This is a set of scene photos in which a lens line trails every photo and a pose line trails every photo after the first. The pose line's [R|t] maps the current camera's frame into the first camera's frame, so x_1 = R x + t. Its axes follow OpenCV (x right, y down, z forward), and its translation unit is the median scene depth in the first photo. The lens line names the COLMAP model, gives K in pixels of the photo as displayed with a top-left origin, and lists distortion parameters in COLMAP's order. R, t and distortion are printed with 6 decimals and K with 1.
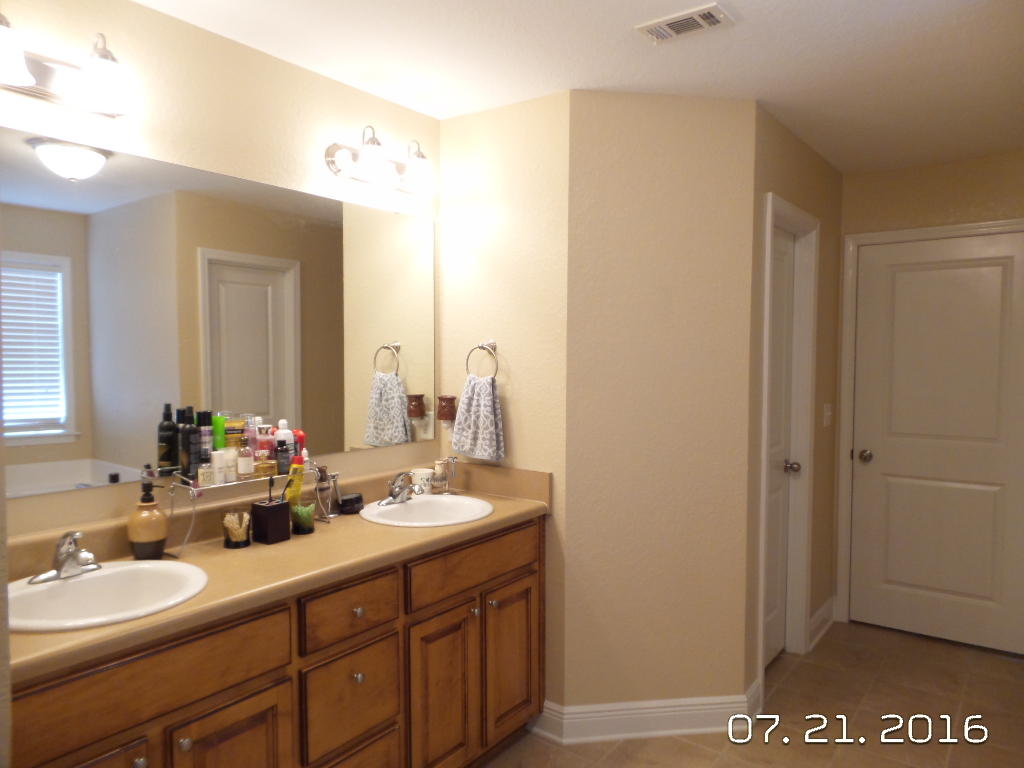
lens RADIAL K [[703.7, 0, 520.5], [0, 703.7, 390.0], [0, 0, 1]] dist [-0.011787, 0.012838]
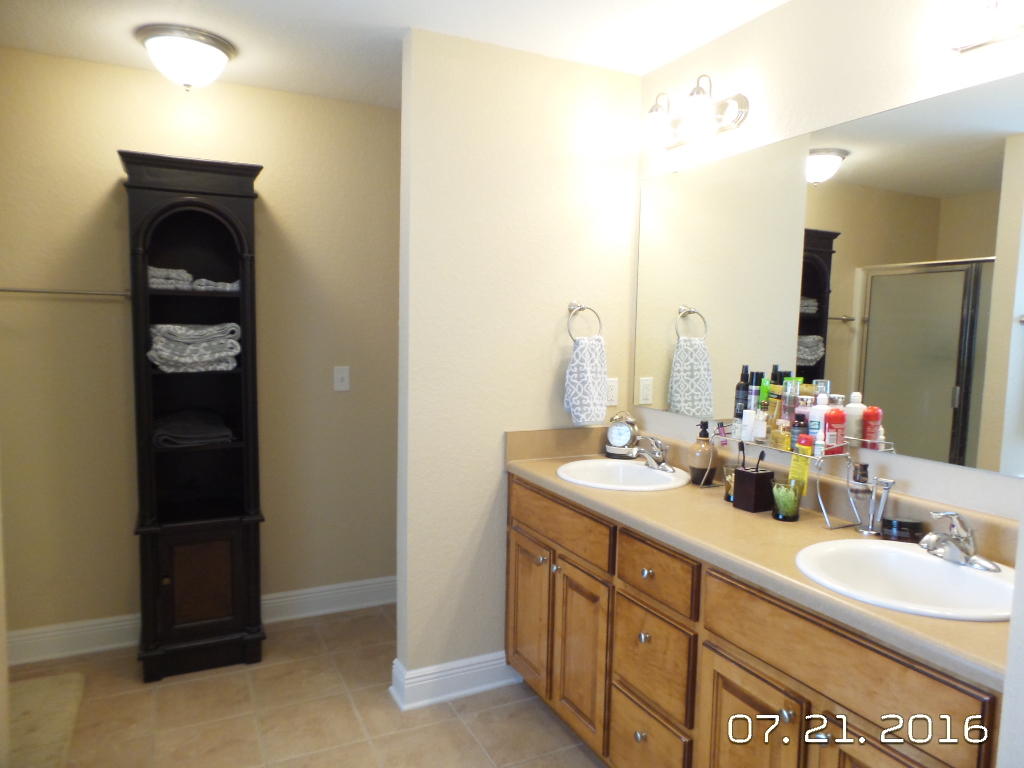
lens RADIAL K [[703.7, 0, 520.5], [0, 703.7, 390.0], [0, 0, 1]] dist [-0.011787, 0.012838]
pose [[-0.474877, 0.063585, -0.877752, 0.666590], [-0.057384, 0.993027, 0.102982, -0.032394], [0.878179, 0.099272, -0.467917, 1.197046]]
